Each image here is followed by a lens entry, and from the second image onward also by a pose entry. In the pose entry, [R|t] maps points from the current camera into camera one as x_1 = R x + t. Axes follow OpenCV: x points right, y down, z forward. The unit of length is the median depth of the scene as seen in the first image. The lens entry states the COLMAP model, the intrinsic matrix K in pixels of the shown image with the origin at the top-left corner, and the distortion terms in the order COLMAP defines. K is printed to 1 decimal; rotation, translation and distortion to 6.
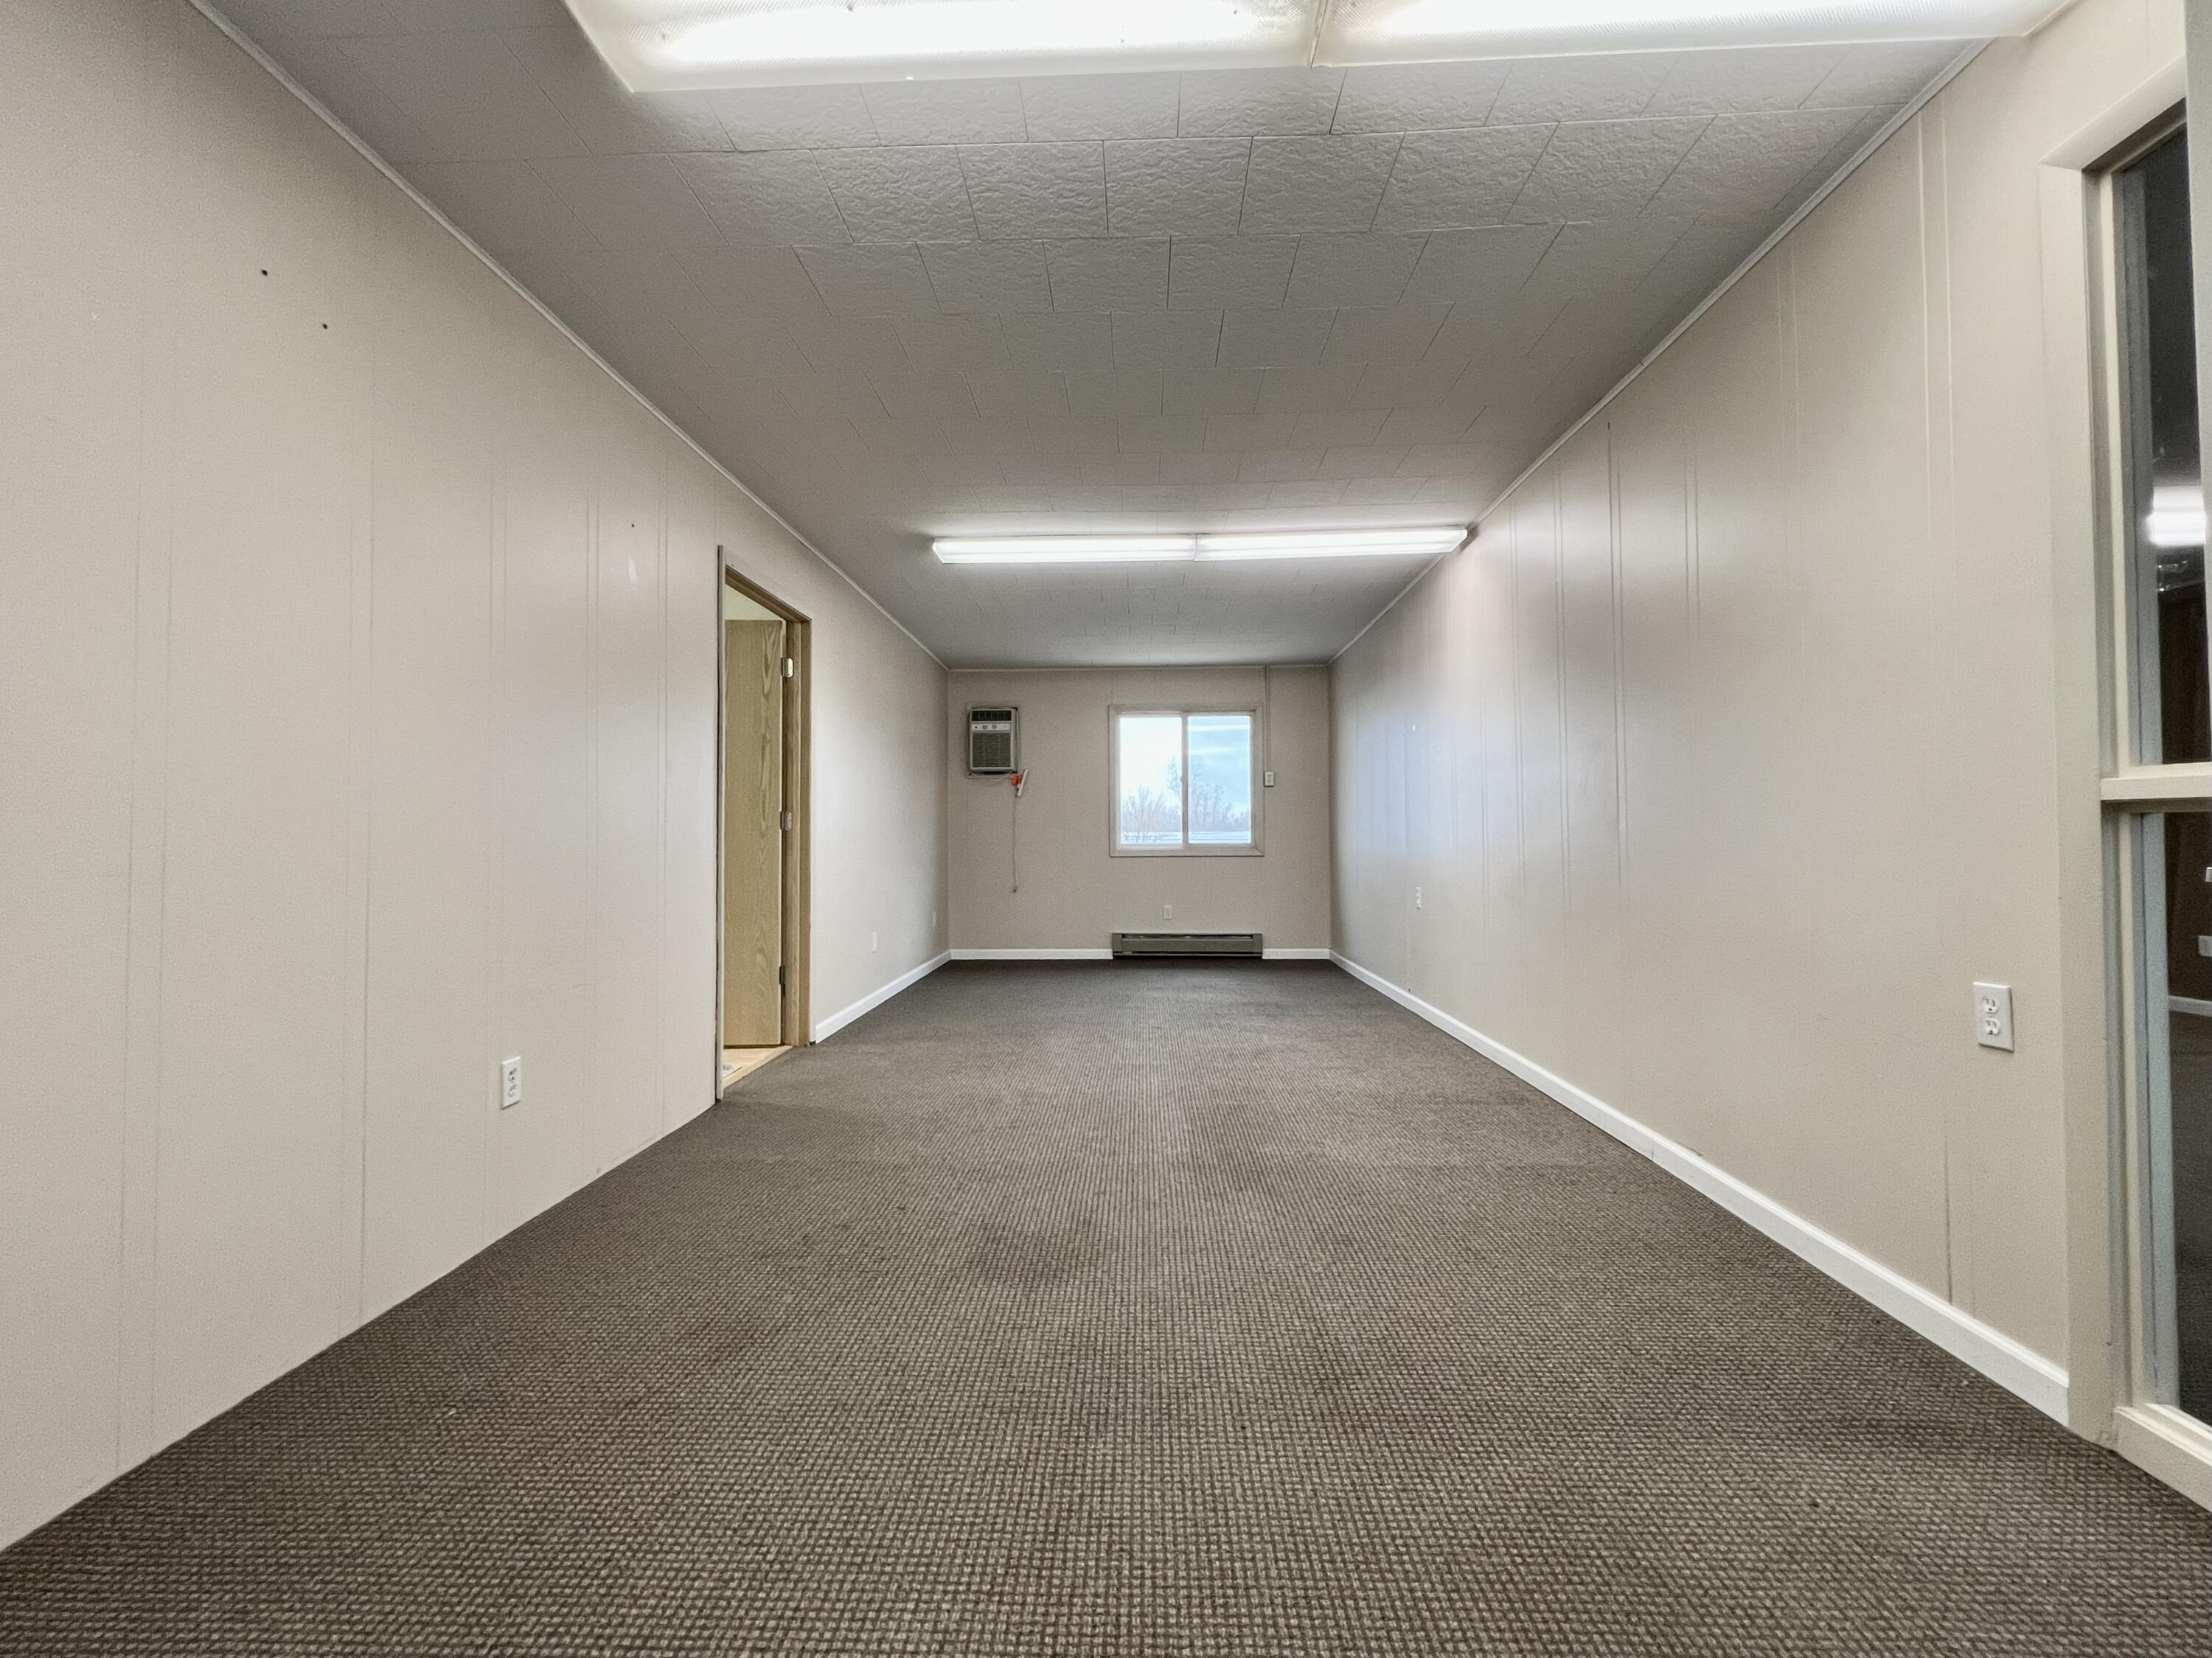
lens RADIAL K [[881.8, 0, 1102.3], [0, 881.8, 829.4], [0, 0, 1]] dist [-0.003197, 0.000539]
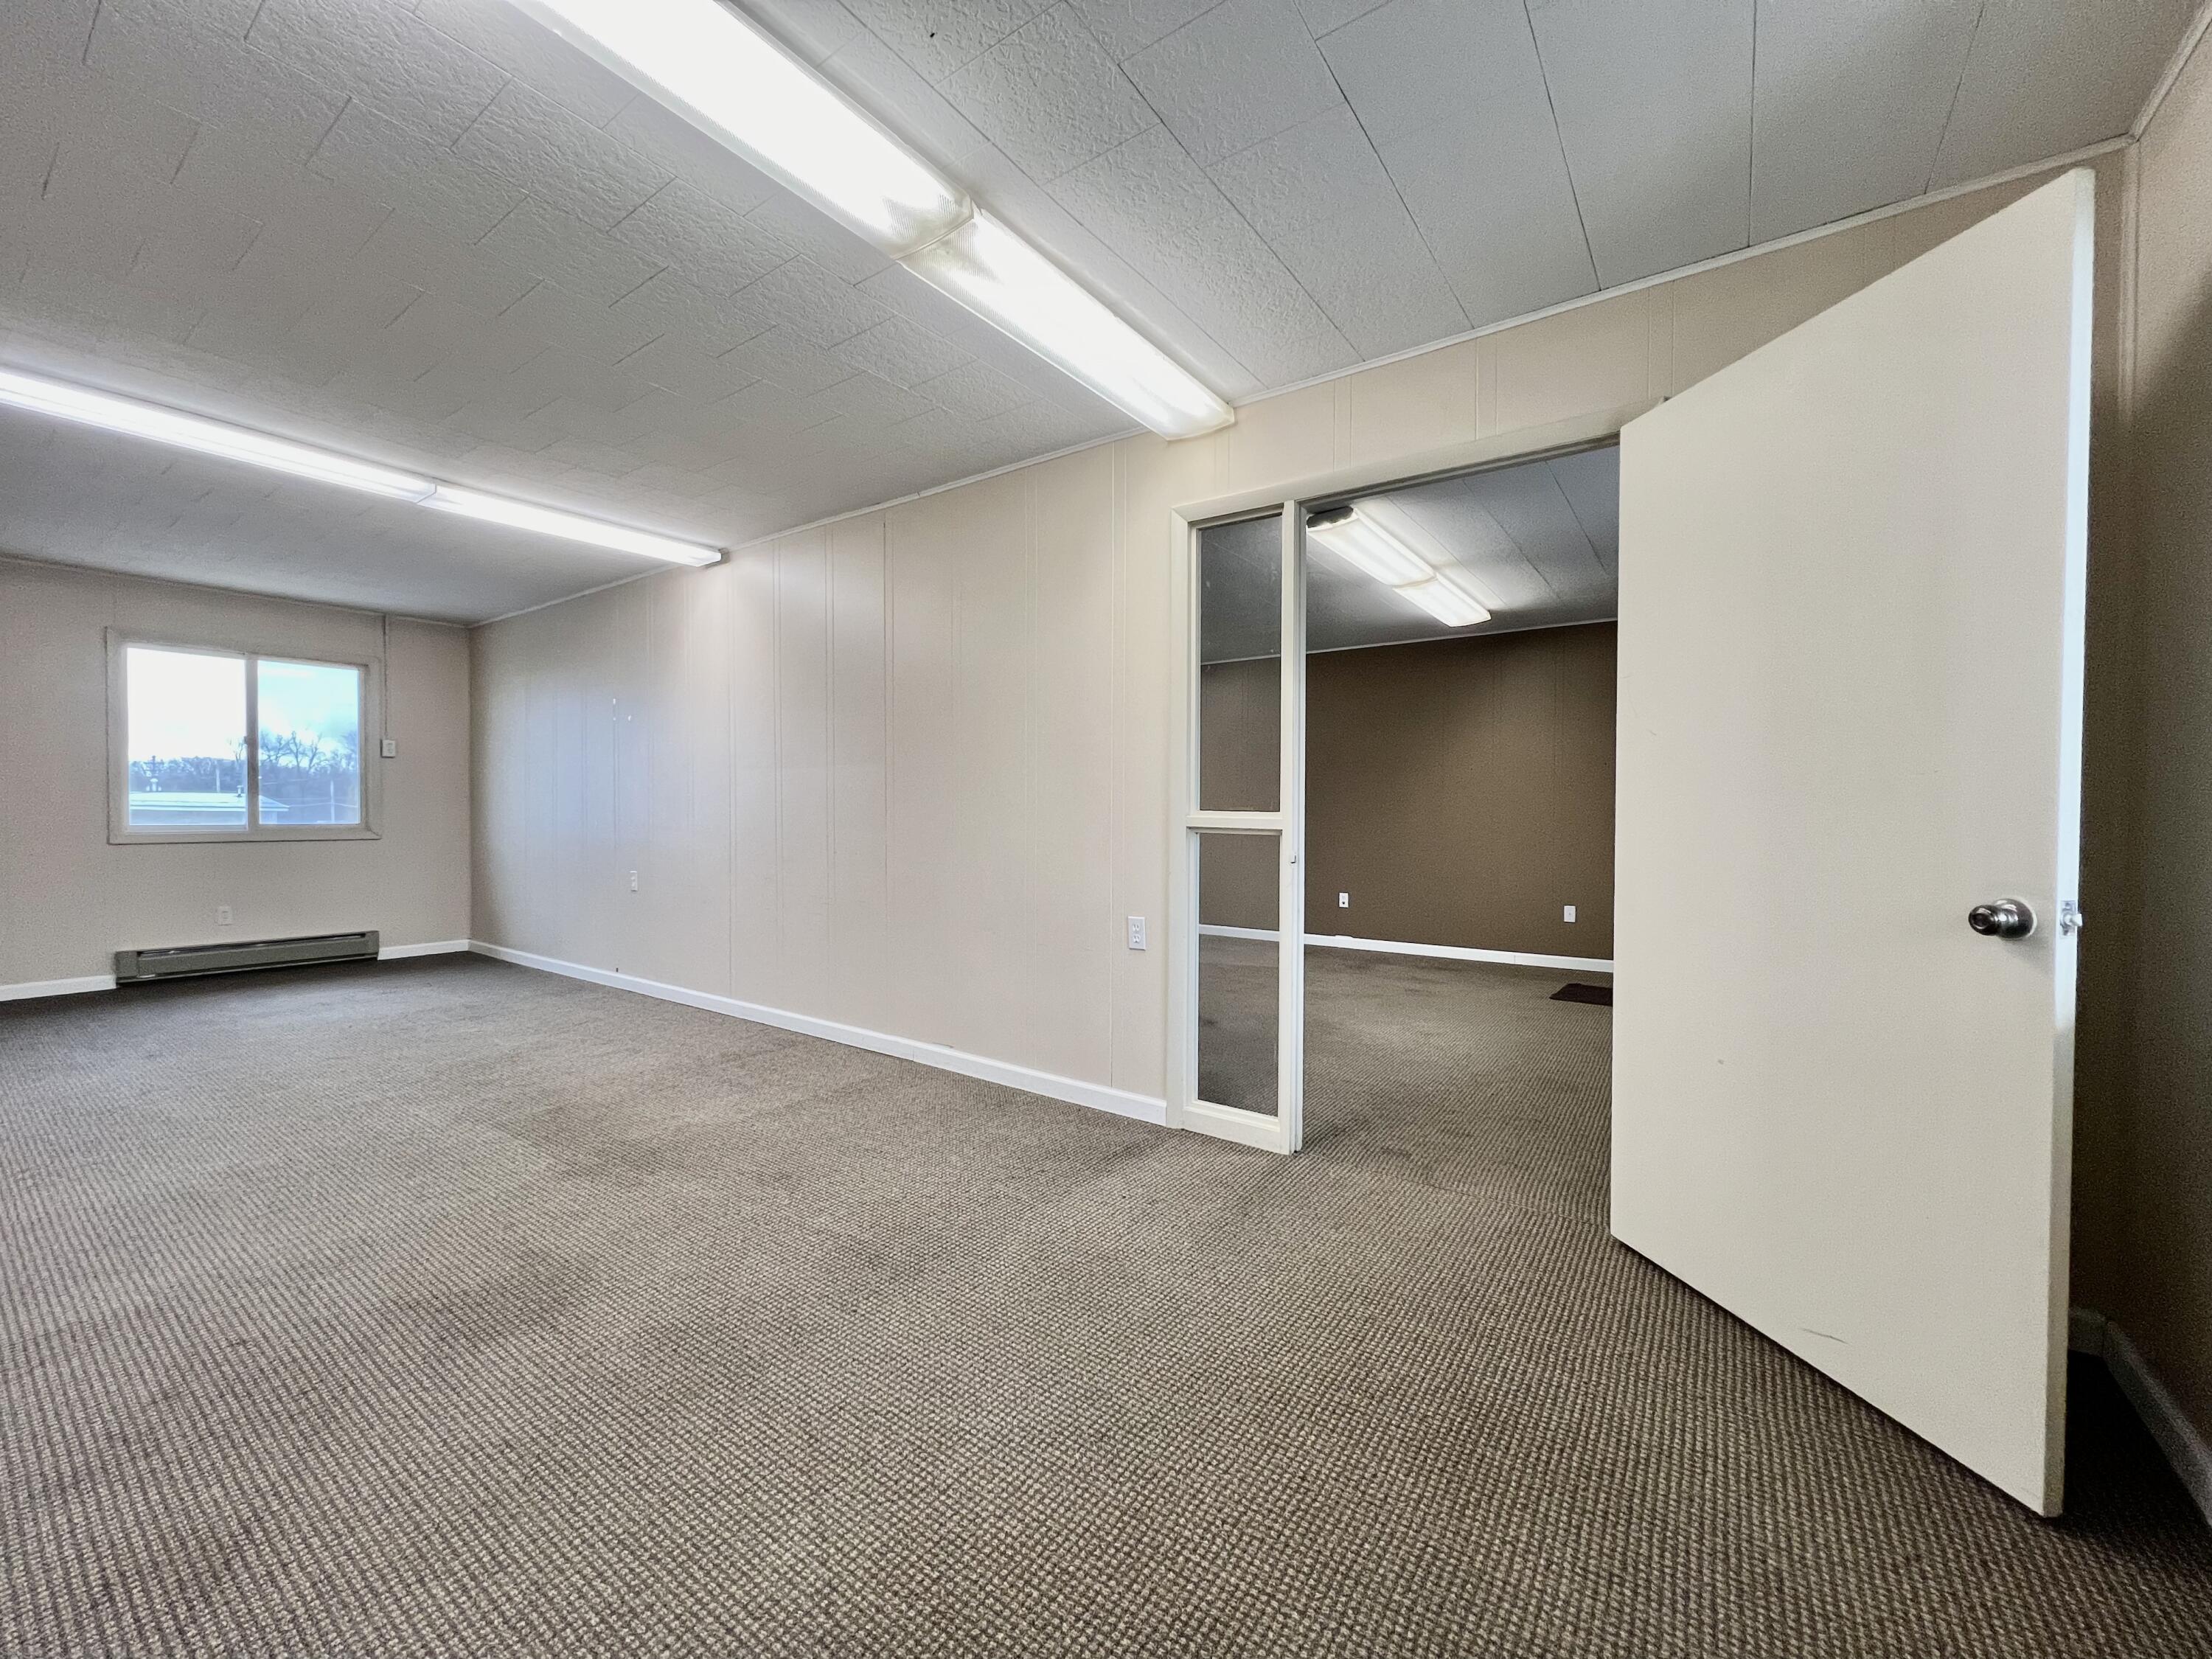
lens RADIAL K [[881.9, 0, 1002.3], [0, 881.9, 827.2], [0, 0, 1]] dist [-0.003197, 0.000539]
pose [[0.602934, -0.011219, 0.797712, -0.356147], [-0.015312, 0.999554, 0.025631, -0.033175], [-0.797644, -0.027669, 0.602493, 0.032374]]
